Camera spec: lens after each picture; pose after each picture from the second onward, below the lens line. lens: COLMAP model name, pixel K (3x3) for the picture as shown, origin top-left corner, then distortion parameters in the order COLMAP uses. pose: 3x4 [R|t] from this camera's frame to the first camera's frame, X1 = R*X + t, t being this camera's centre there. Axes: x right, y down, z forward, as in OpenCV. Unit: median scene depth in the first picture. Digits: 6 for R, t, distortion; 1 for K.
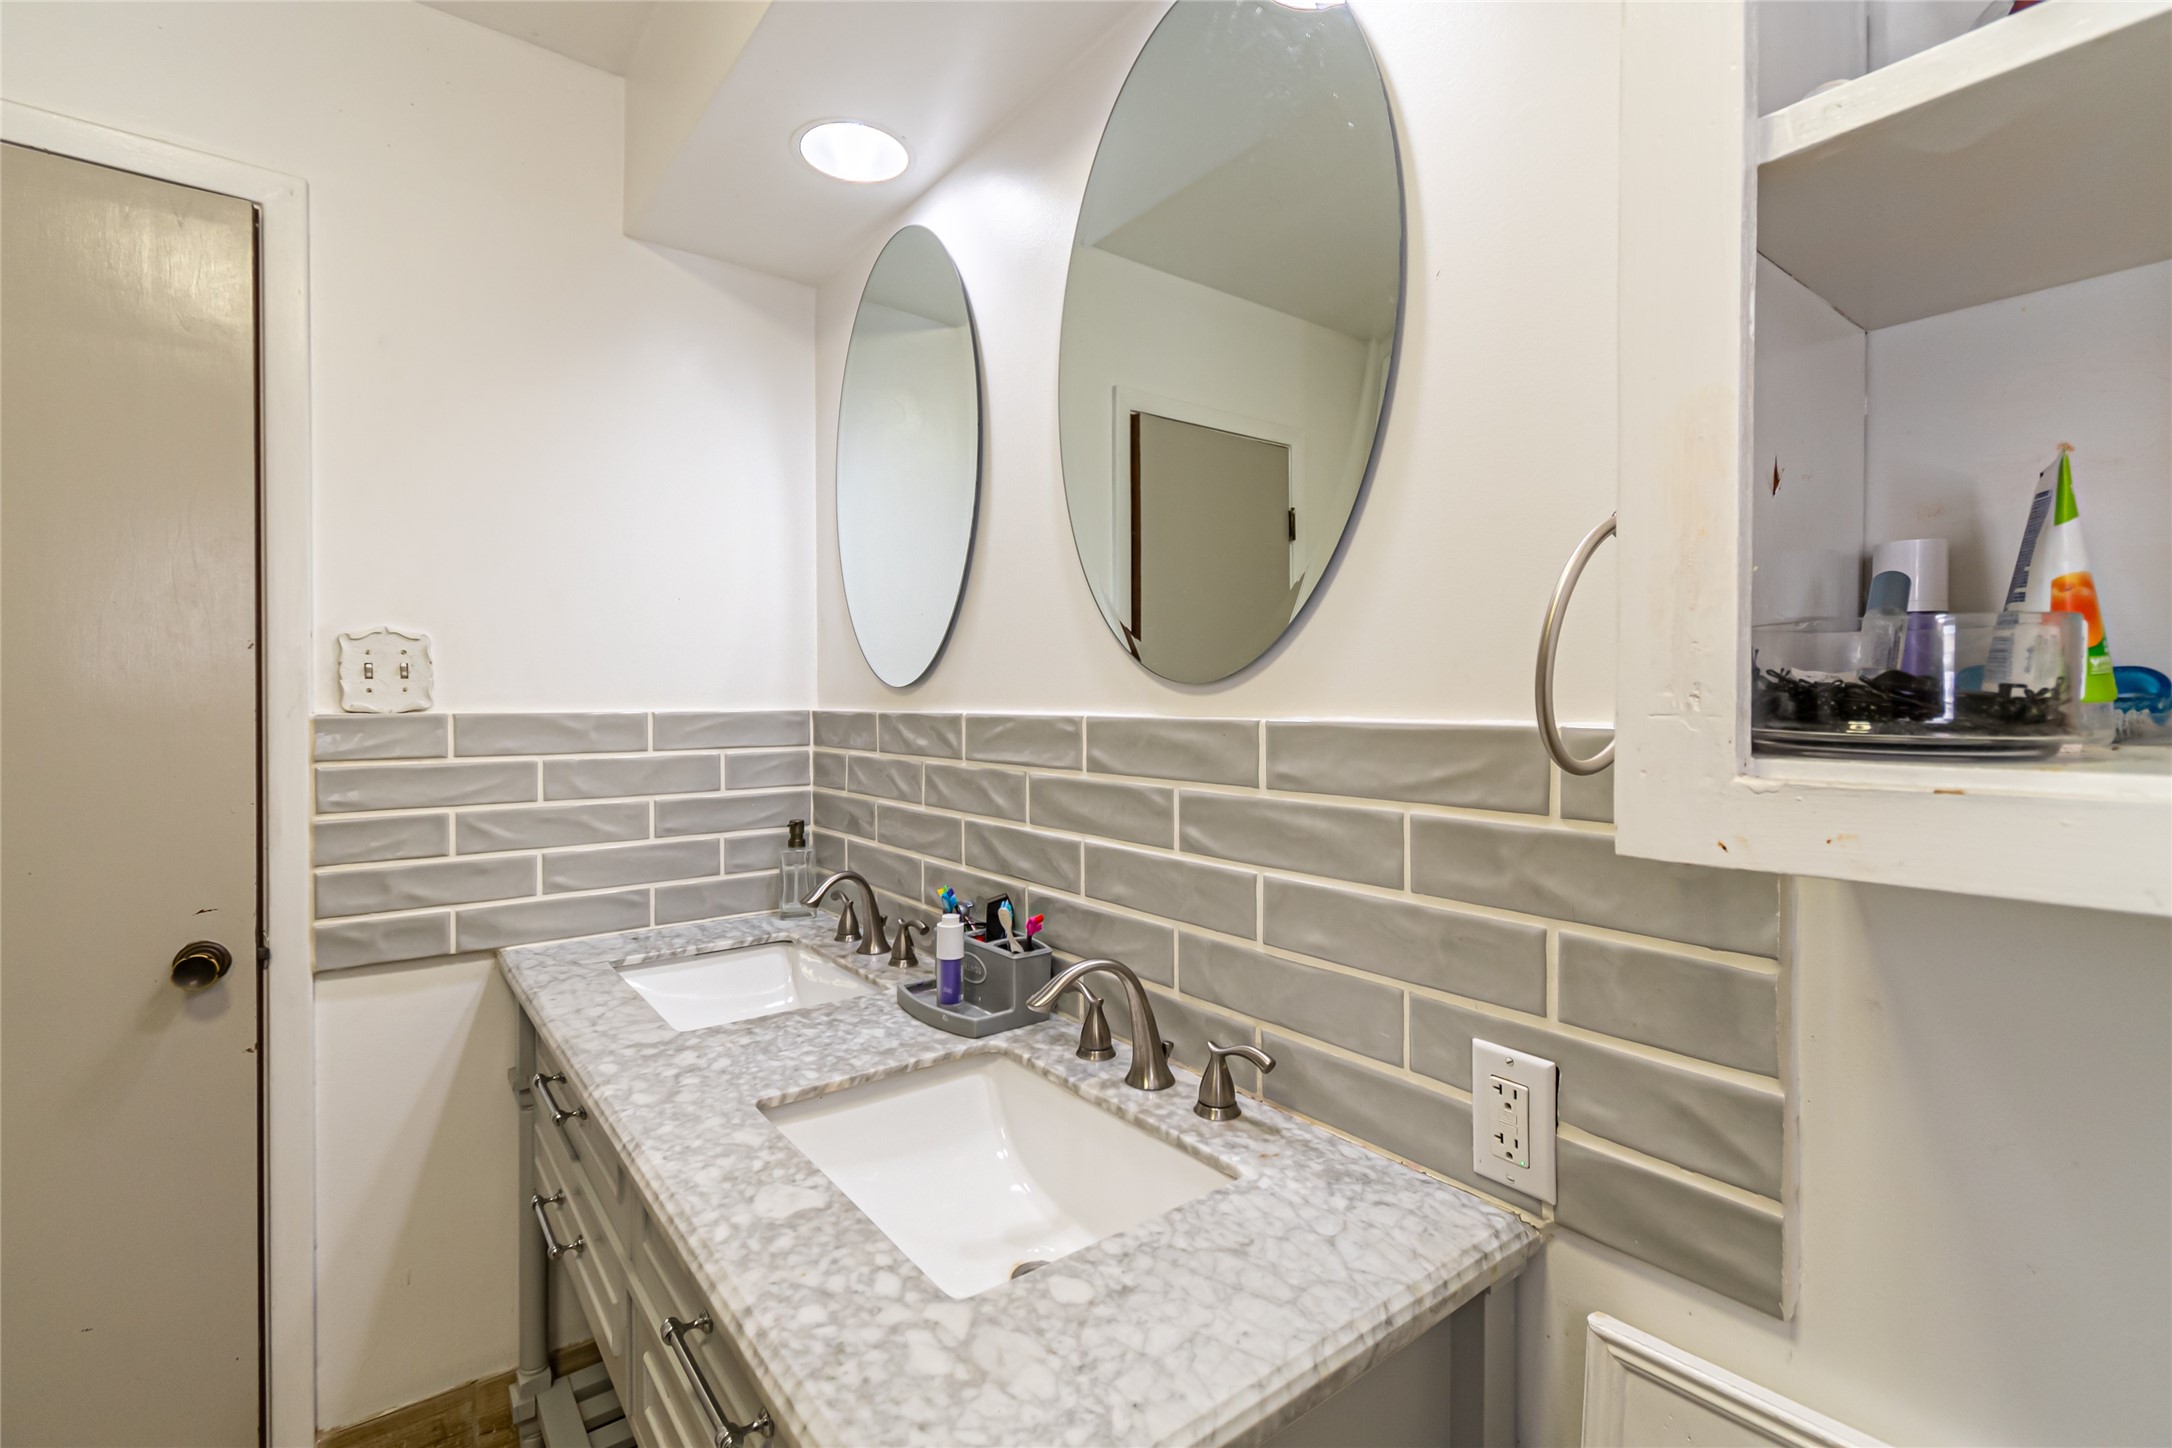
lens RADIAL K [[959.9, 0, 1084.4], [0, 959.9, 709.4], [0, 0, 1]] dist [0.016902, -0.008679]
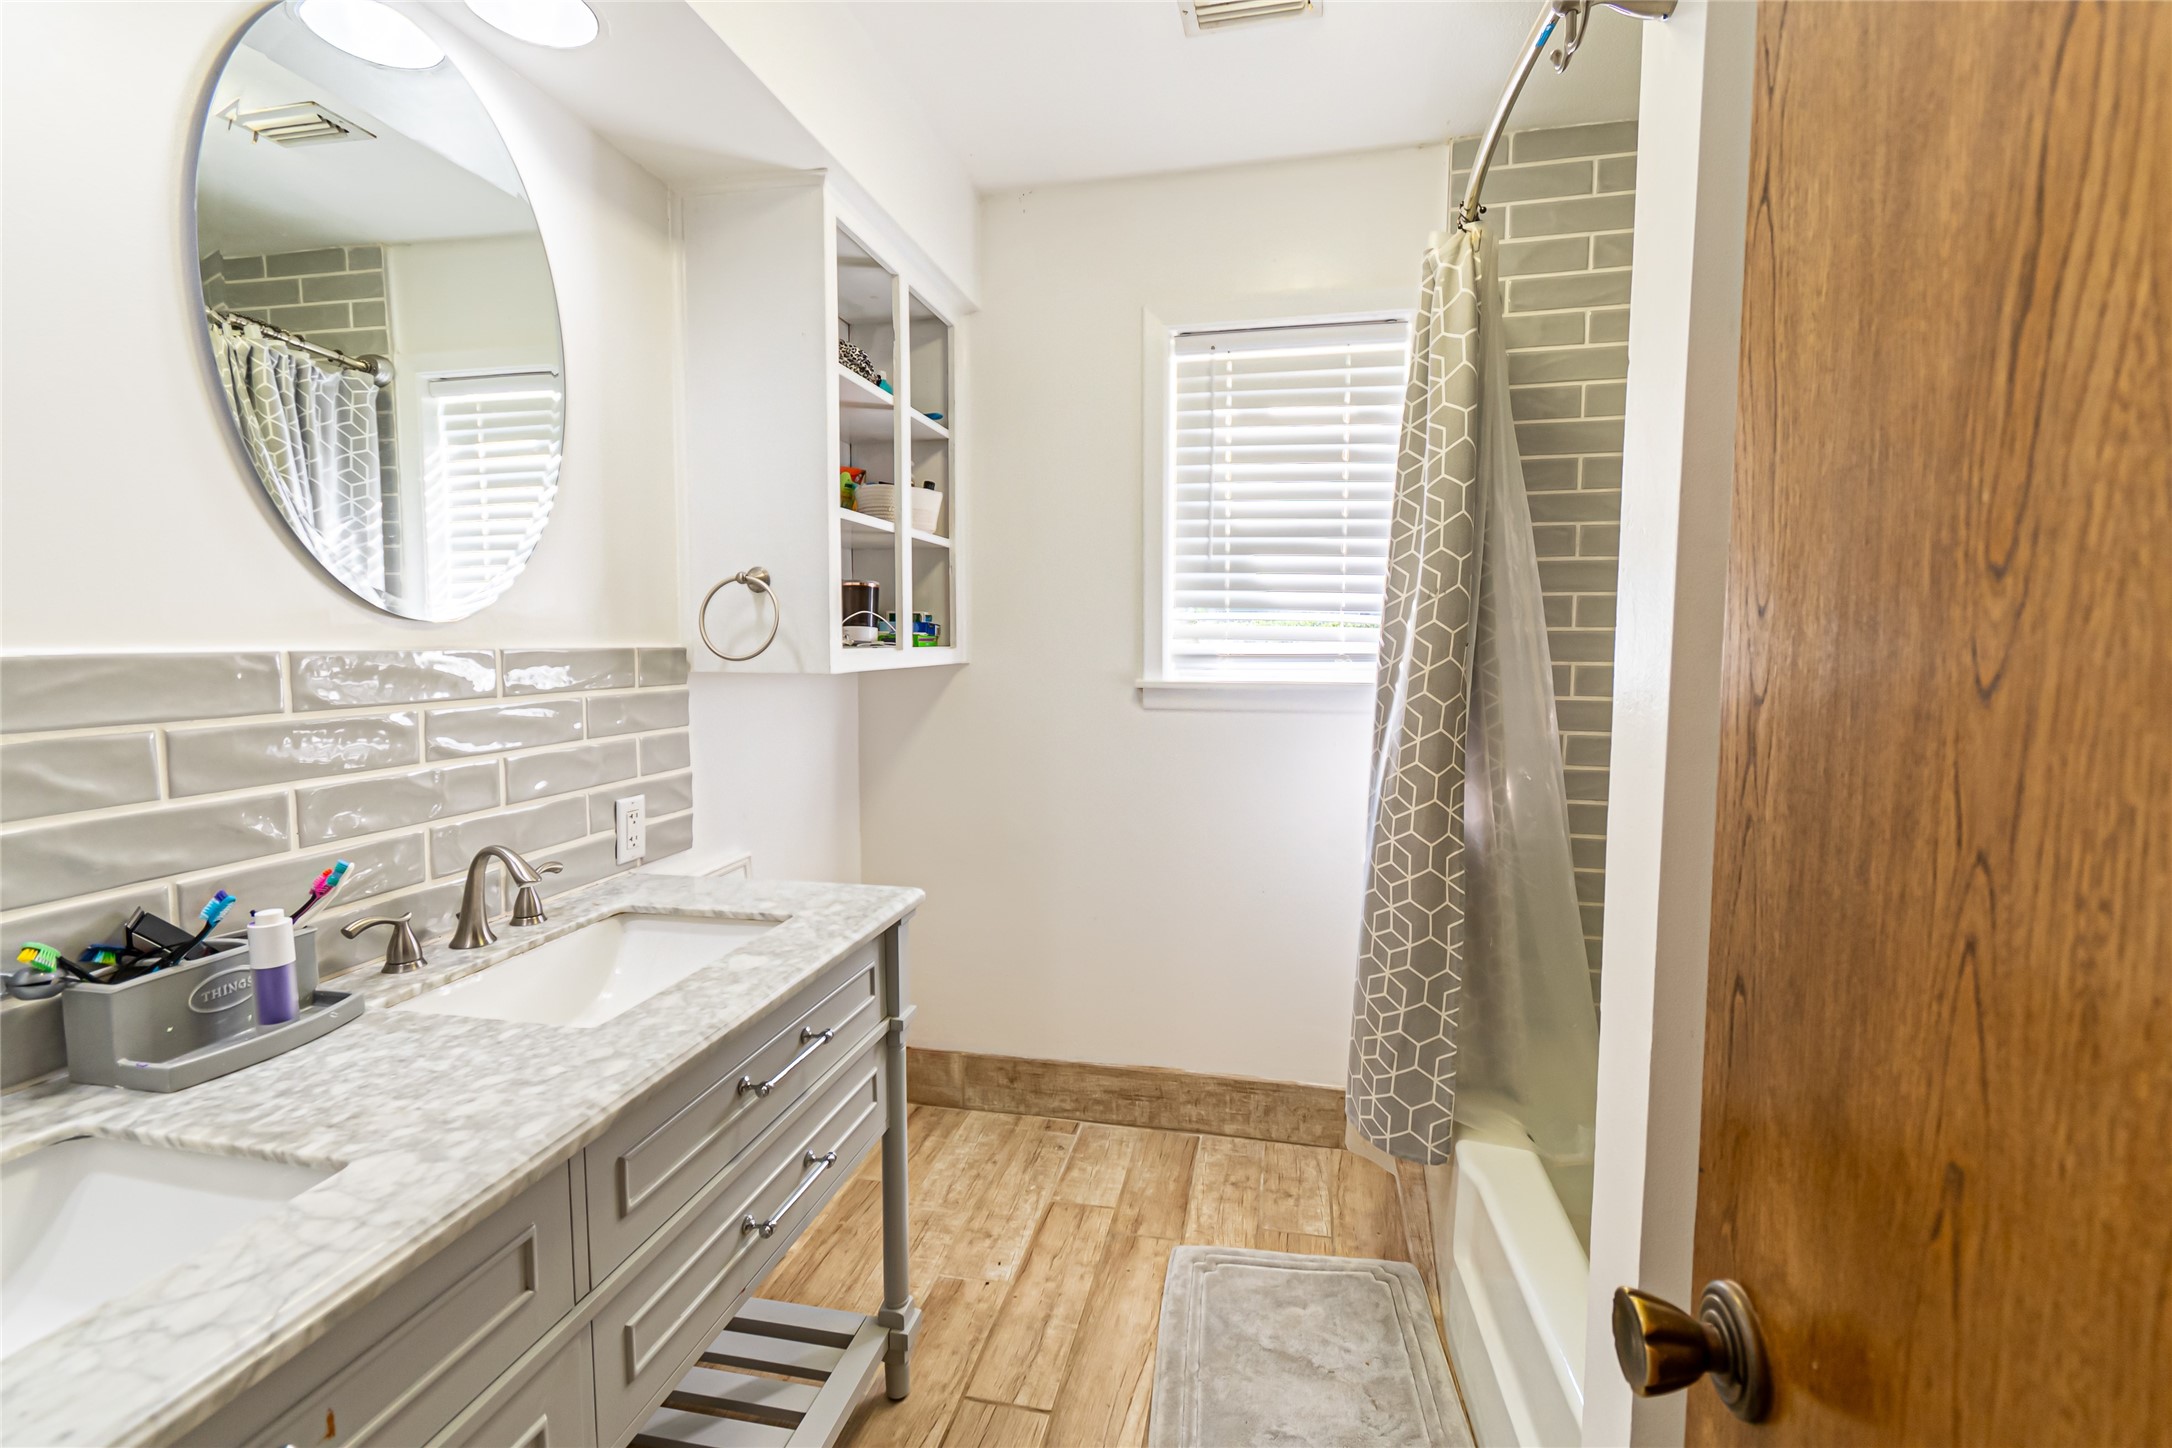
lens RADIAL K [[959.9, 0, 1084.4], [0, 959.9, 709.4], [0, 0, 1]] dist [0.016902, -0.008679]
pose [[-0.644275, -0.055864, 0.762751, -1.176901], [0.007804, 0.996797, 0.079598, -0.005200], [-0.764754, 0.057235, -0.641775, 1.013229]]
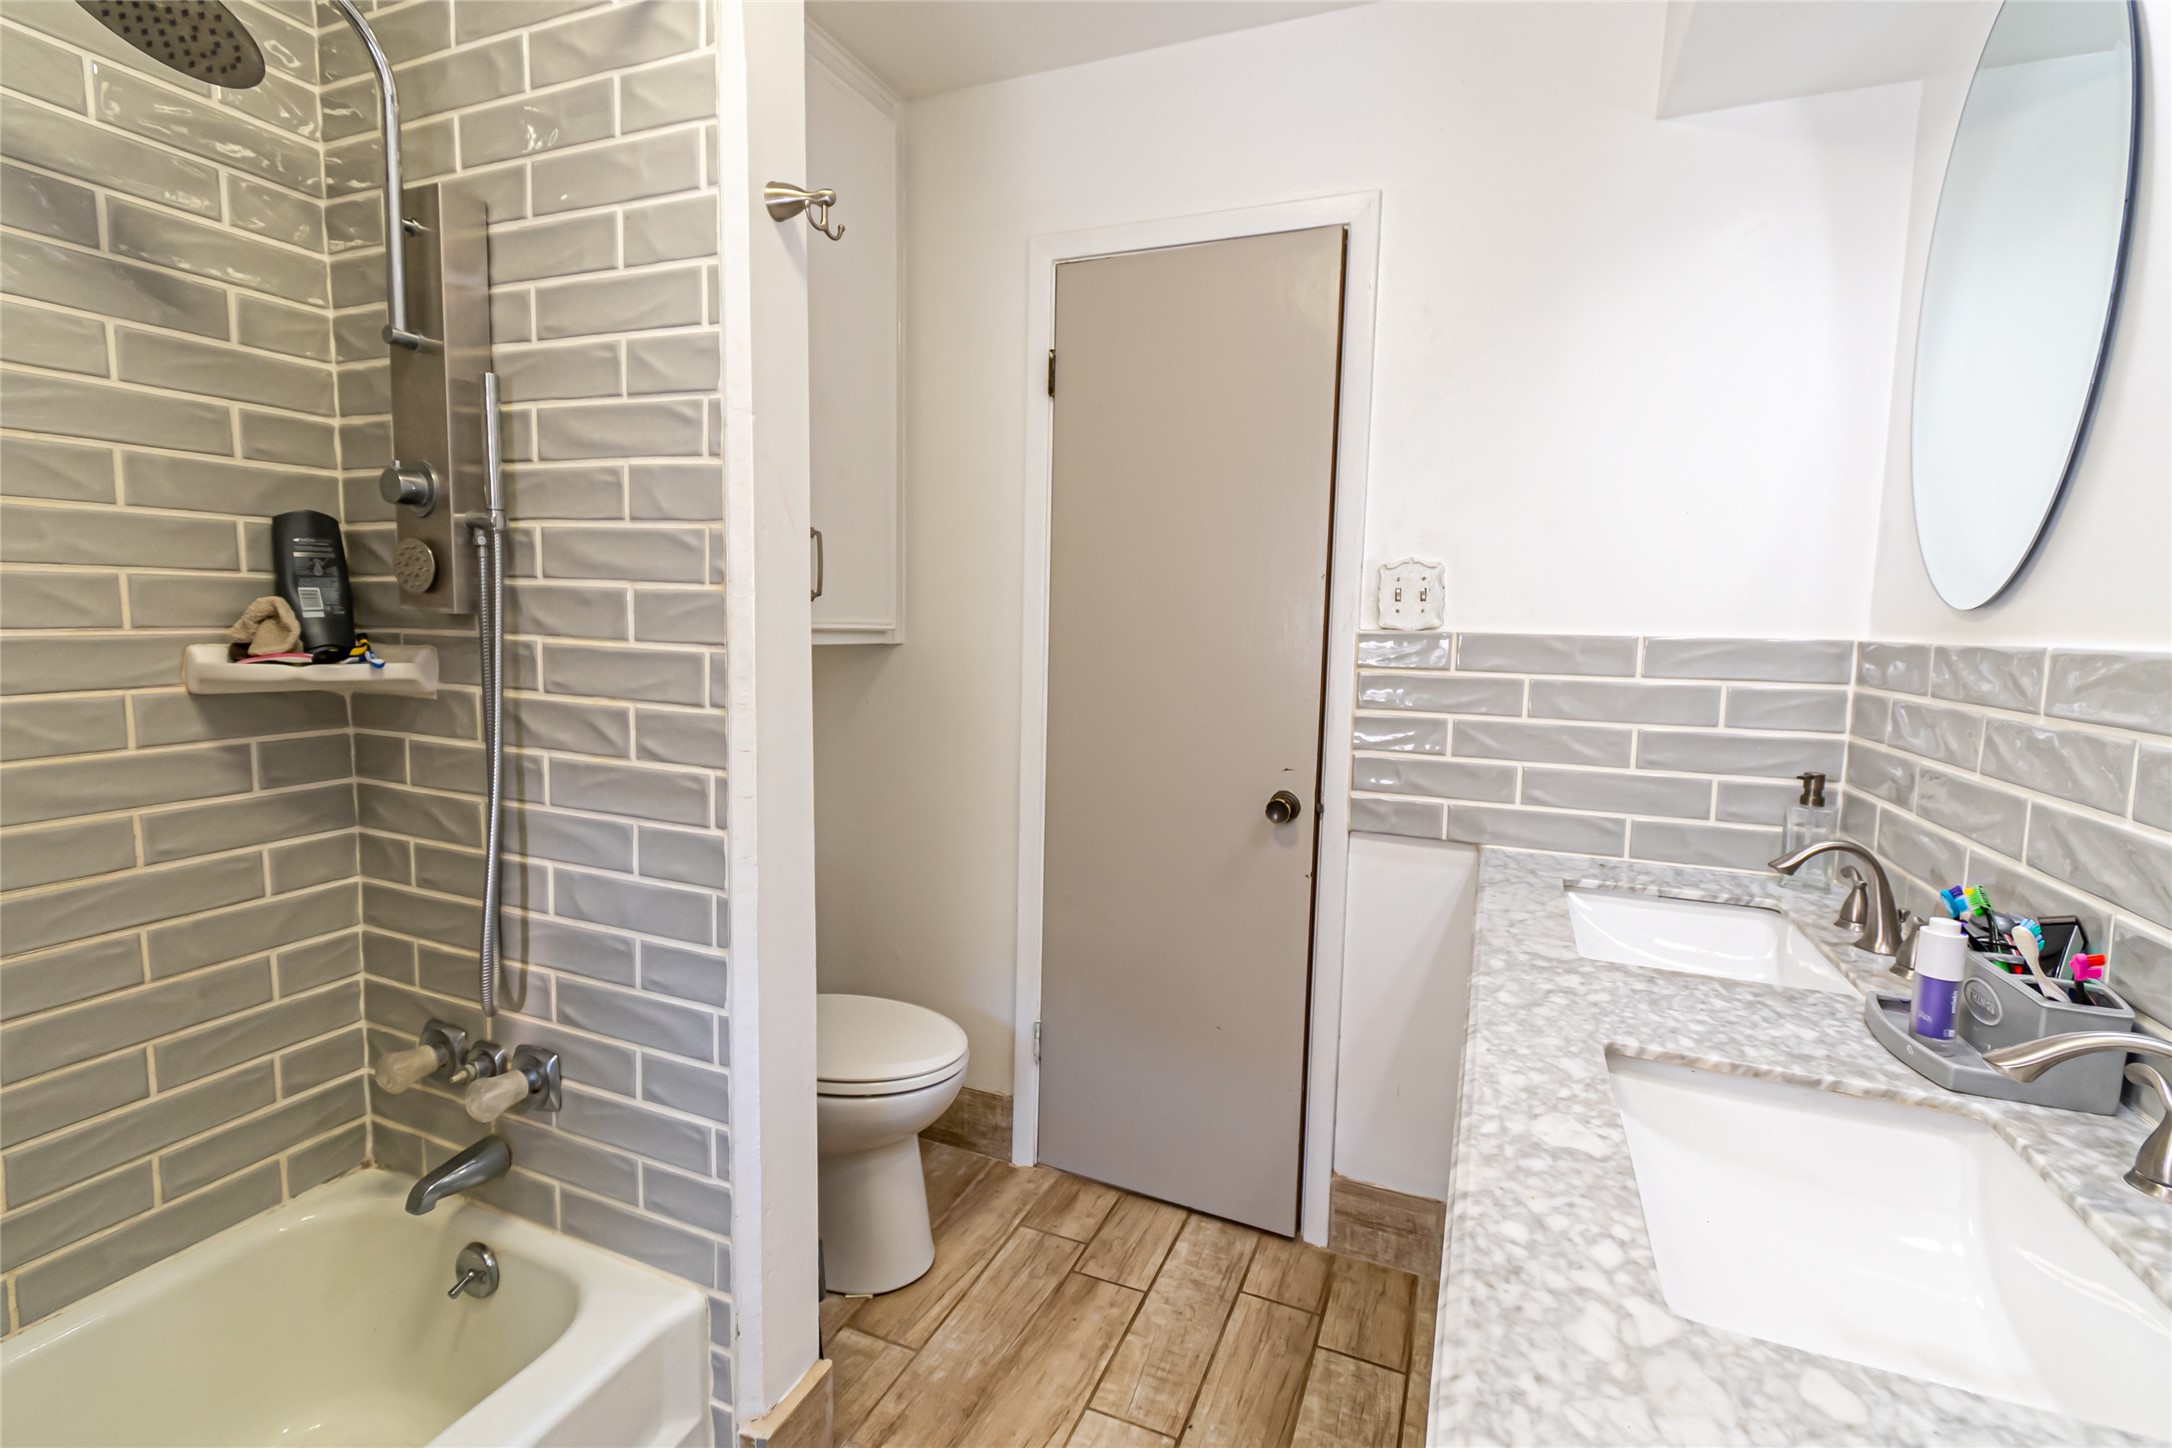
lens RADIAL K [[977.1, 0, 1097.5], [0, 977.1, 711.4], [0, 0, 1]] dist [0.017762, -0.007953]
pose [[0.500963, 0.093718, -0.860380, 0.173115], [-0.030937, 0.995424, 0.090415, 0.007914], [0.864916, -0.018677, 0.501569, 0.068756]]
